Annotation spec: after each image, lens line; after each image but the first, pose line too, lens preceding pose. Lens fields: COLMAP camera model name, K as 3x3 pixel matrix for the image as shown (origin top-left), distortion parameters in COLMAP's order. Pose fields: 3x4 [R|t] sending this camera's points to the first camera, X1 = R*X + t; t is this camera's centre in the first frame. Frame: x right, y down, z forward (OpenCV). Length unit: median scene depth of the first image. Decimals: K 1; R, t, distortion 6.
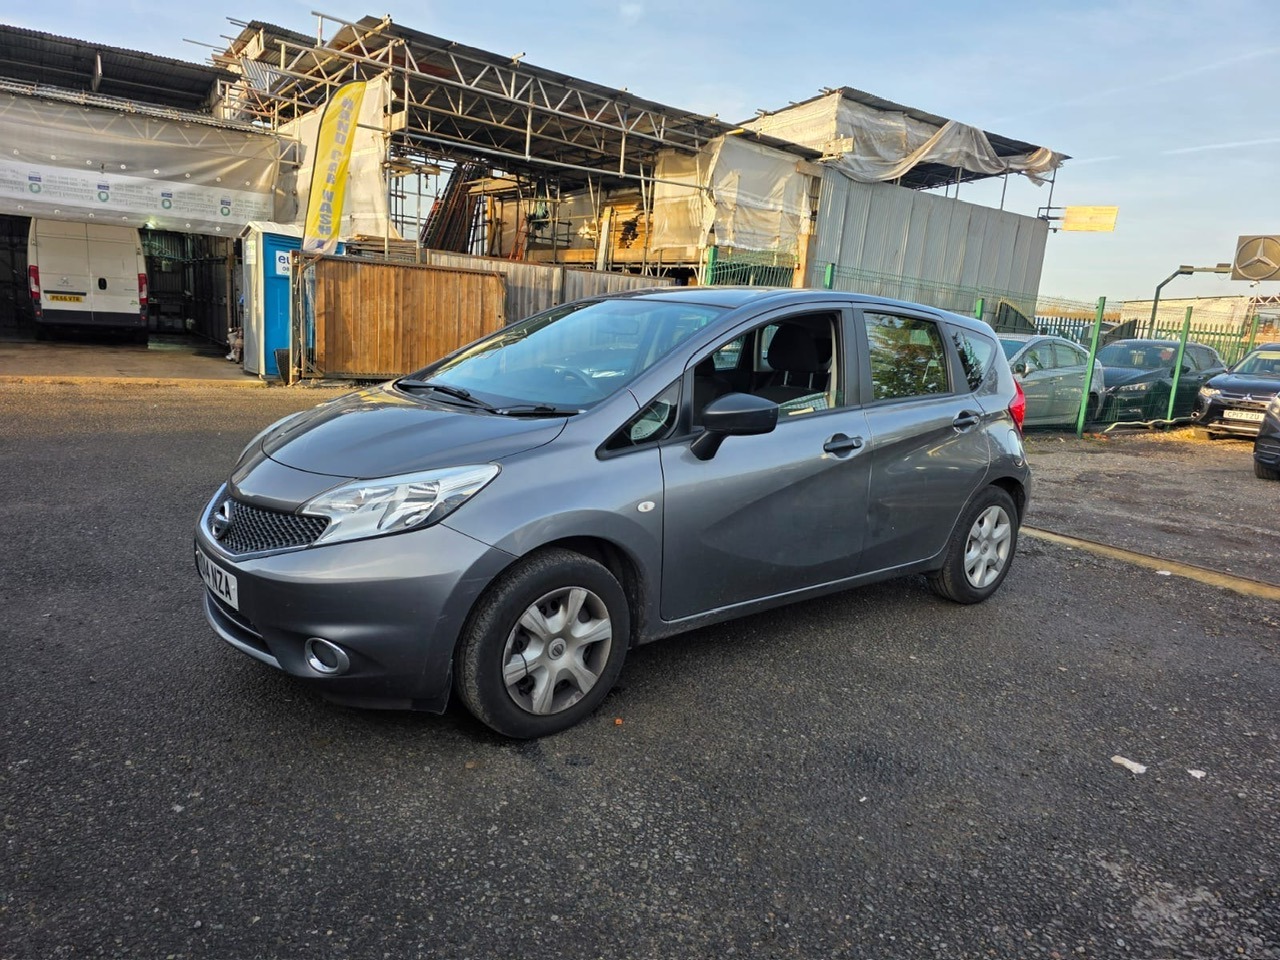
lens RADIAL K [[853.7, 0, 635.6], [0, 853.7, 505.2], [0, 0, 1]] dist [0.054461, -0.039886]
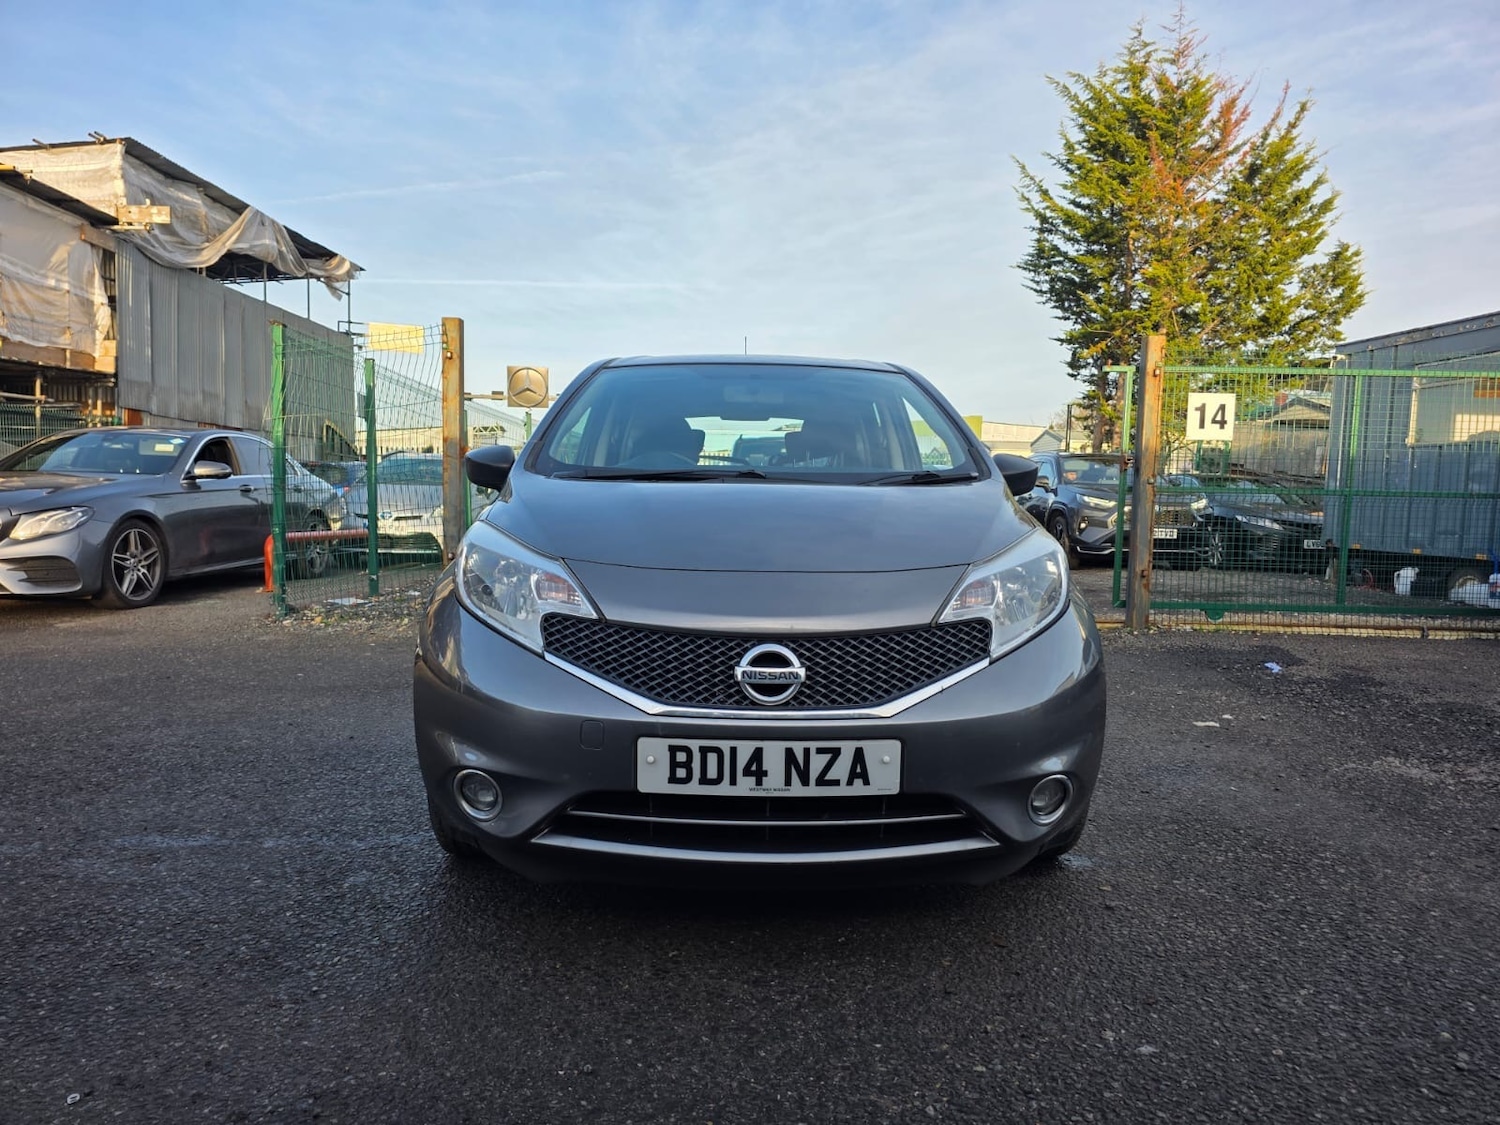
lens RADIAL K [[1000.4, 0, 744.8], [0, 1000.4, 592.0], [0, 0, 1]] dist [0.054461, -0.039886]
pose [[0.605404, -0.136575, 0.784113, -0.218028], [0.198496, 0.979947, 0.017429, -0.011745], [-0.770769, 0.145092, 0.620373, 0.125424]]
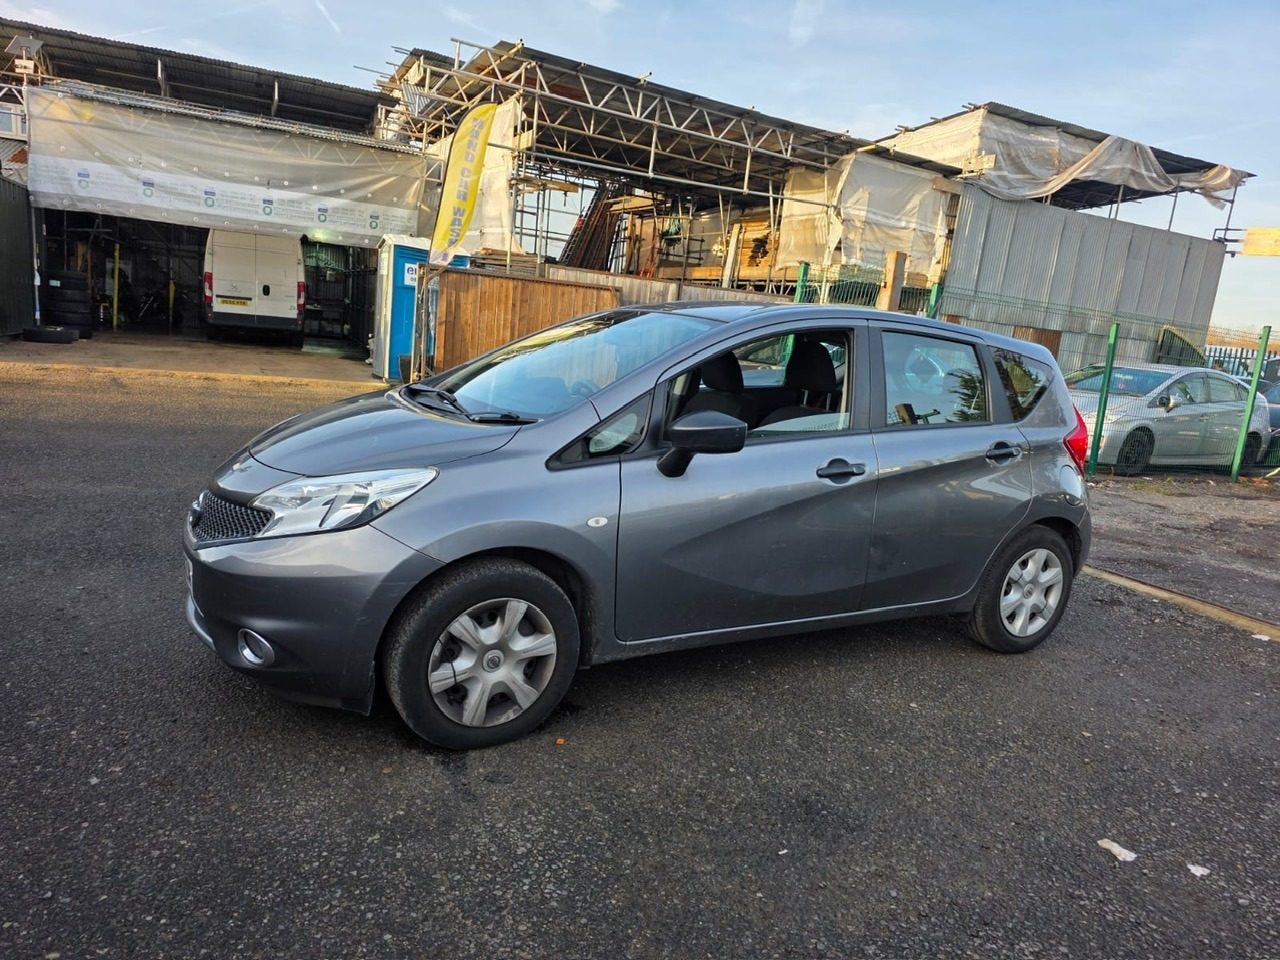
lens RADIAL K [[854.5, 0, 642.6], [0, 854.5, 497.4], [0, 0, 1]] dist [0.060241, -0.048980]
pose [[0.986216, 0.059473, -0.154404, 0.044660], [-0.063688, 0.997716, -0.022492, -0.001511], [0.152713, 0.032016, 0.987752, 0.009758]]
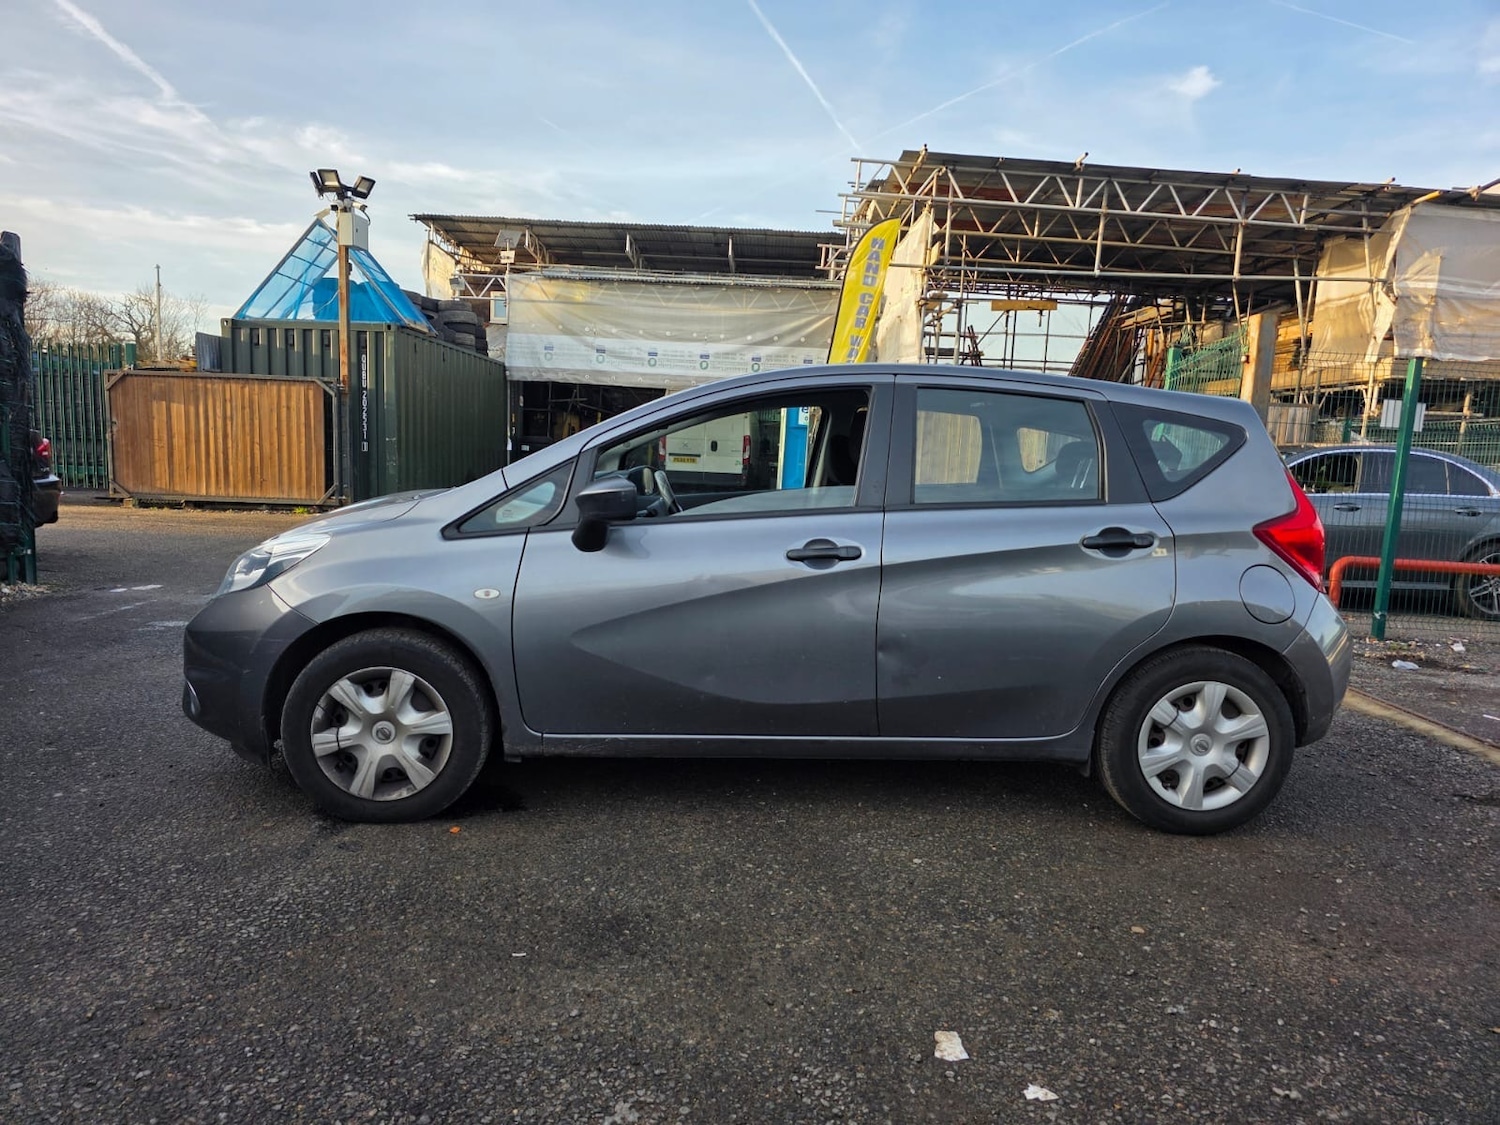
lens RADIAL K [[1000.4, 0, 744.8], [0, 1000.4, 592.0], [0, 0, 1]] dist [0.054461, -0.039886]
pose [[0.811797, 0.052548, -0.581571, 0.182061], [-0.116278, 0.990545, -0.072808, 0.009663], [0.572246, 0.126729, 0.810231, 0.060200]]
